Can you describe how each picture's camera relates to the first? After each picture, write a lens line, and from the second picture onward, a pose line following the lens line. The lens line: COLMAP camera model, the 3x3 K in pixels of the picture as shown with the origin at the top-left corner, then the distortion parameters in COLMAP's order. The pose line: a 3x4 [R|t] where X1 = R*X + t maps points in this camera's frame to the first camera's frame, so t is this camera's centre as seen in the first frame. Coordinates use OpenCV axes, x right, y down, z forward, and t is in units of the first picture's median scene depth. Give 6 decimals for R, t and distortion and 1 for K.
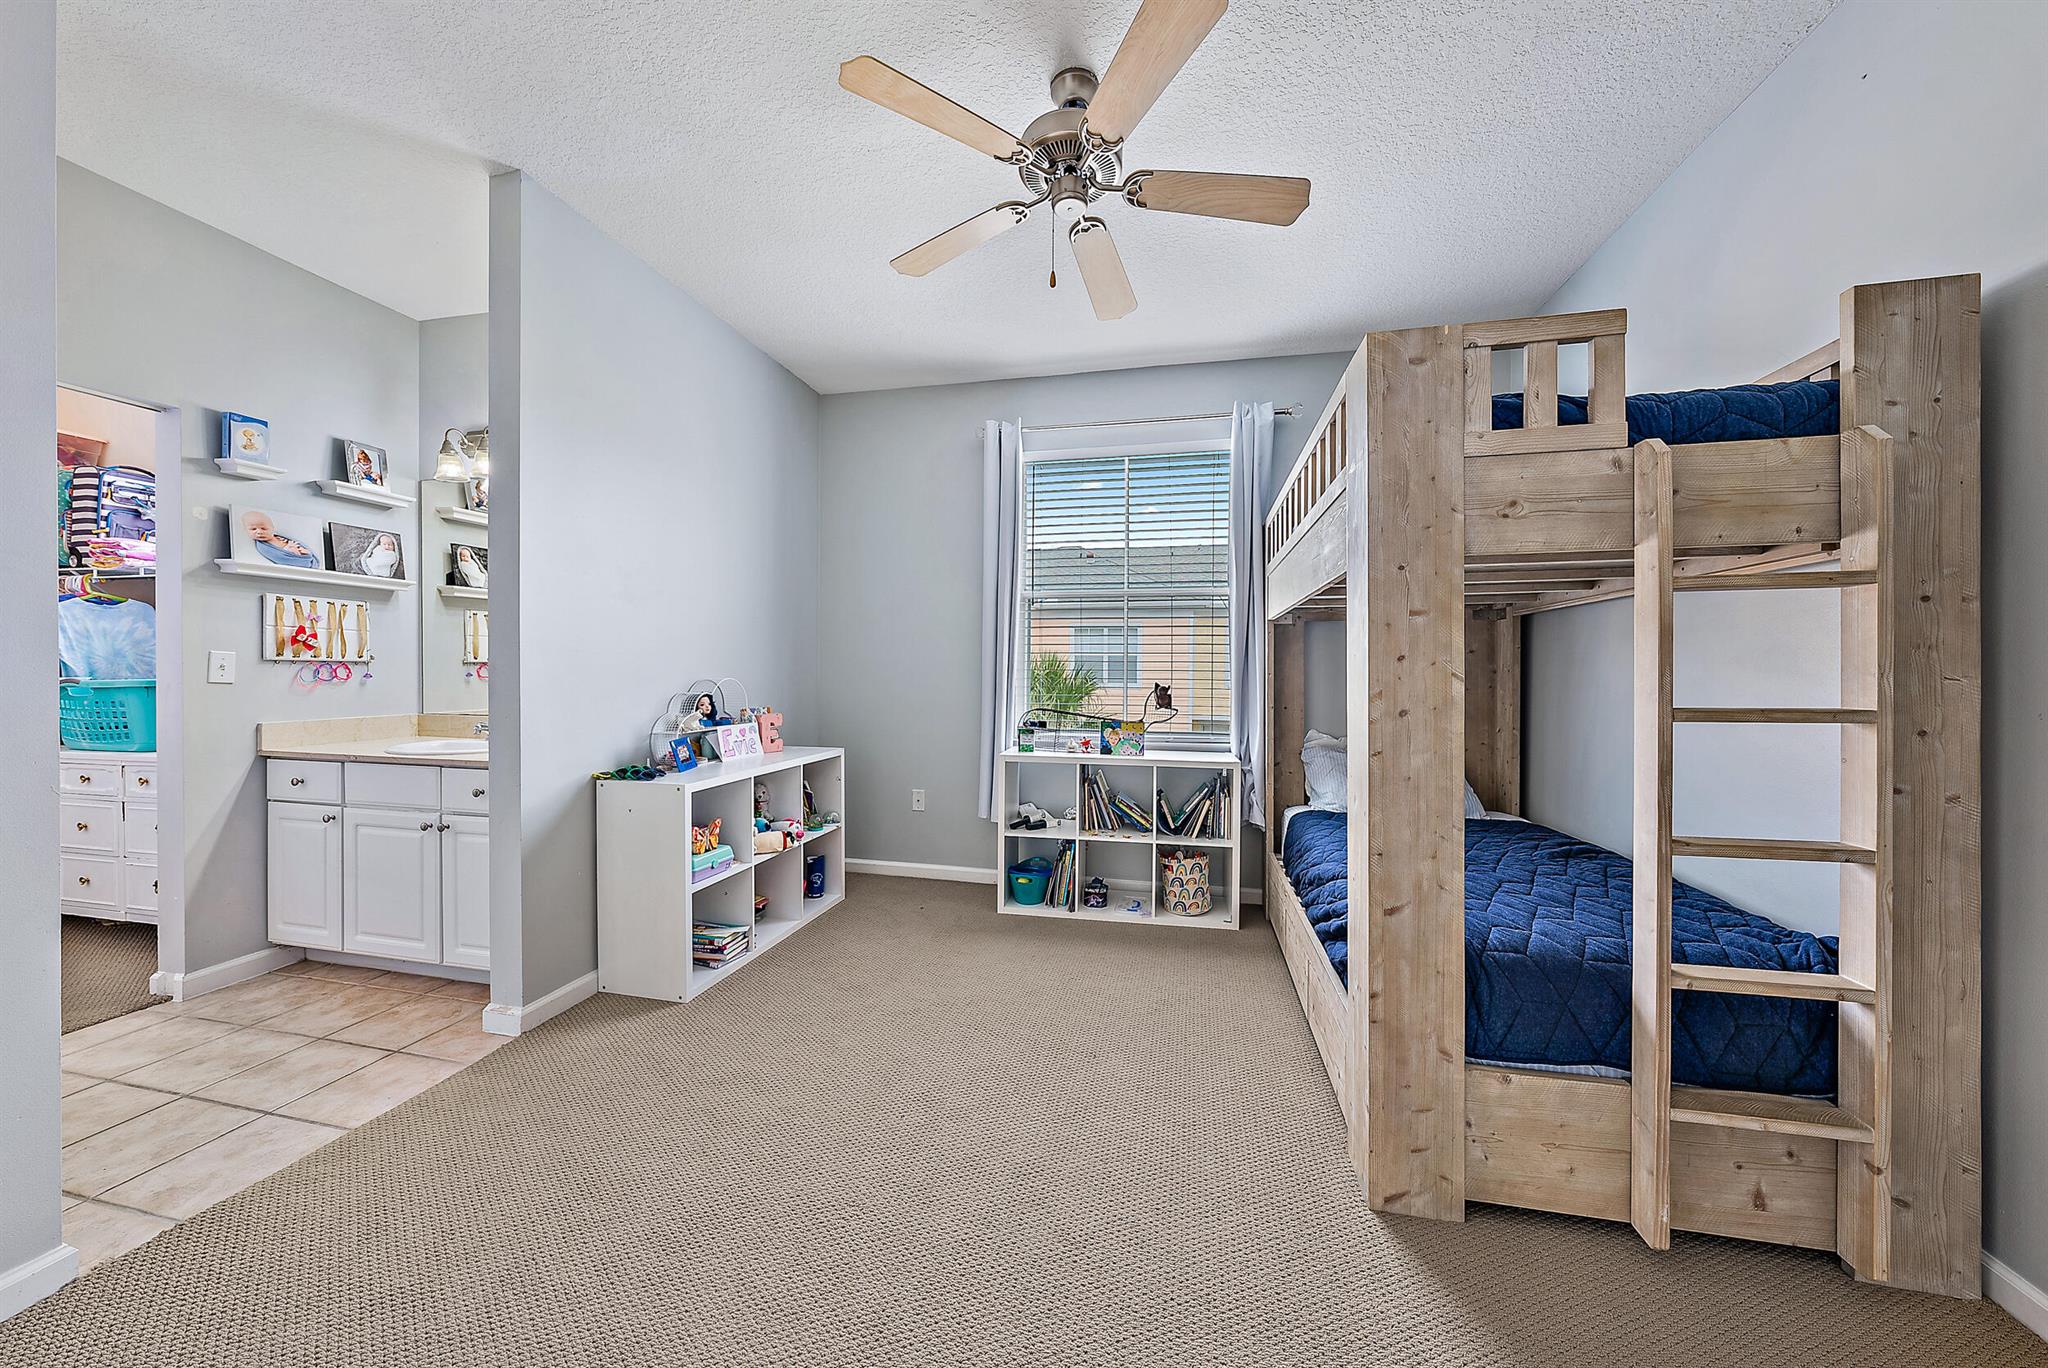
lens RADIAL K [[699.5, 0, 1028.1], [0, 699.5, 677.0], [0, 0, 1]] dist [-0.000811, 0.000004]
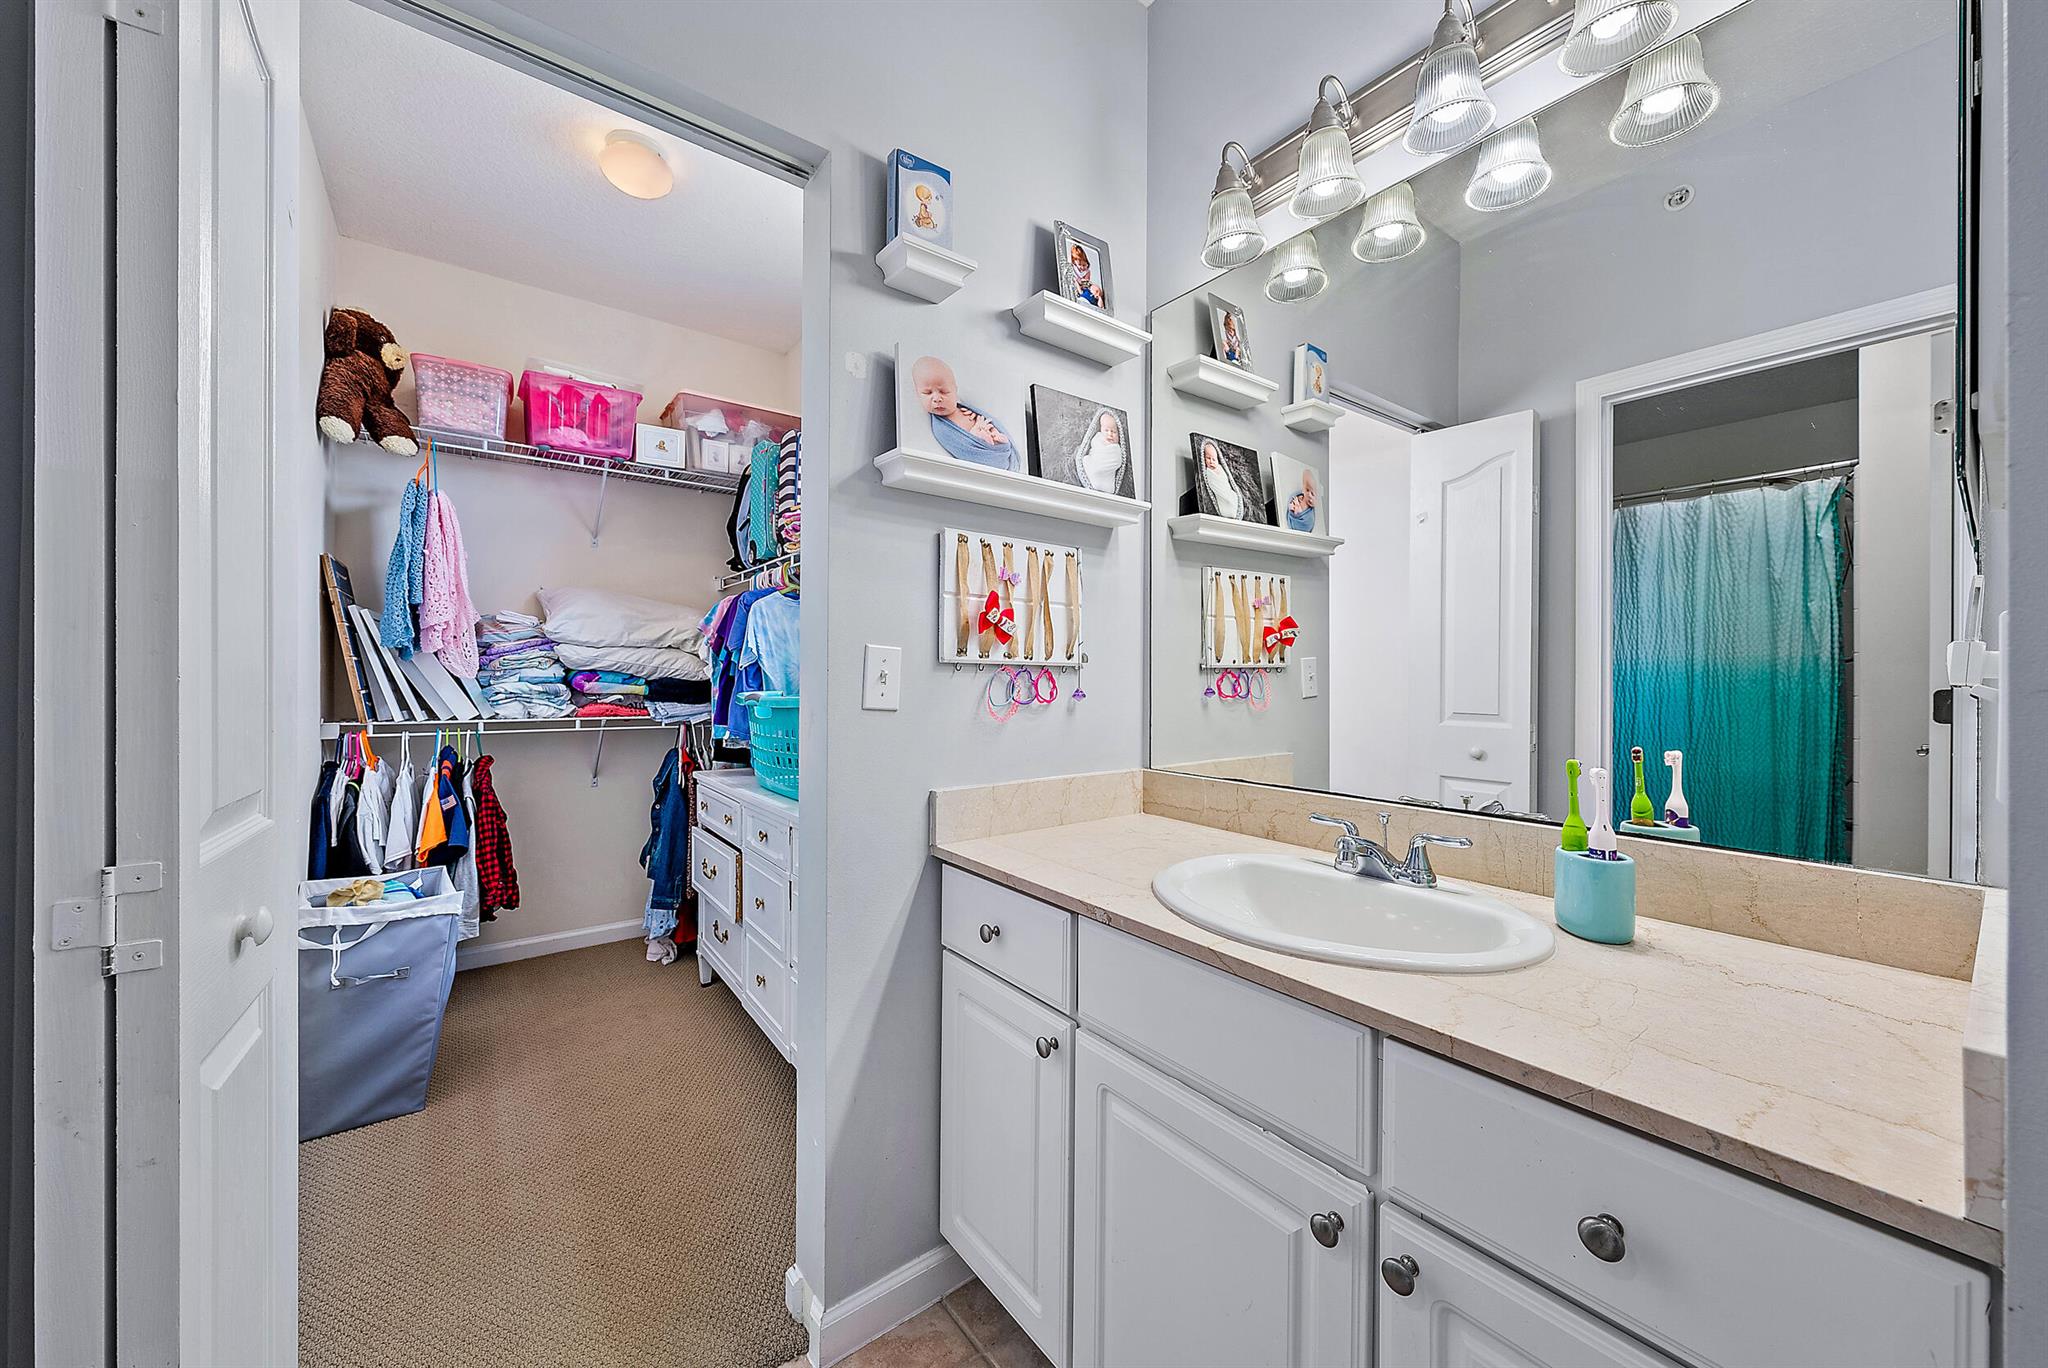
lens RADIAL K [[749.9, 0, 1024.1], [0, 749.9, 682.3], [0, 0, 1]] dist [-0.003039, 0.000113]
pose [[0.761851, 0.002197, -0.647749, -0.668905], [-0.007768, 0.999953, -0.005745, -0.007418], [0.647706, 0.009408, 0.761832, 0.602123]]
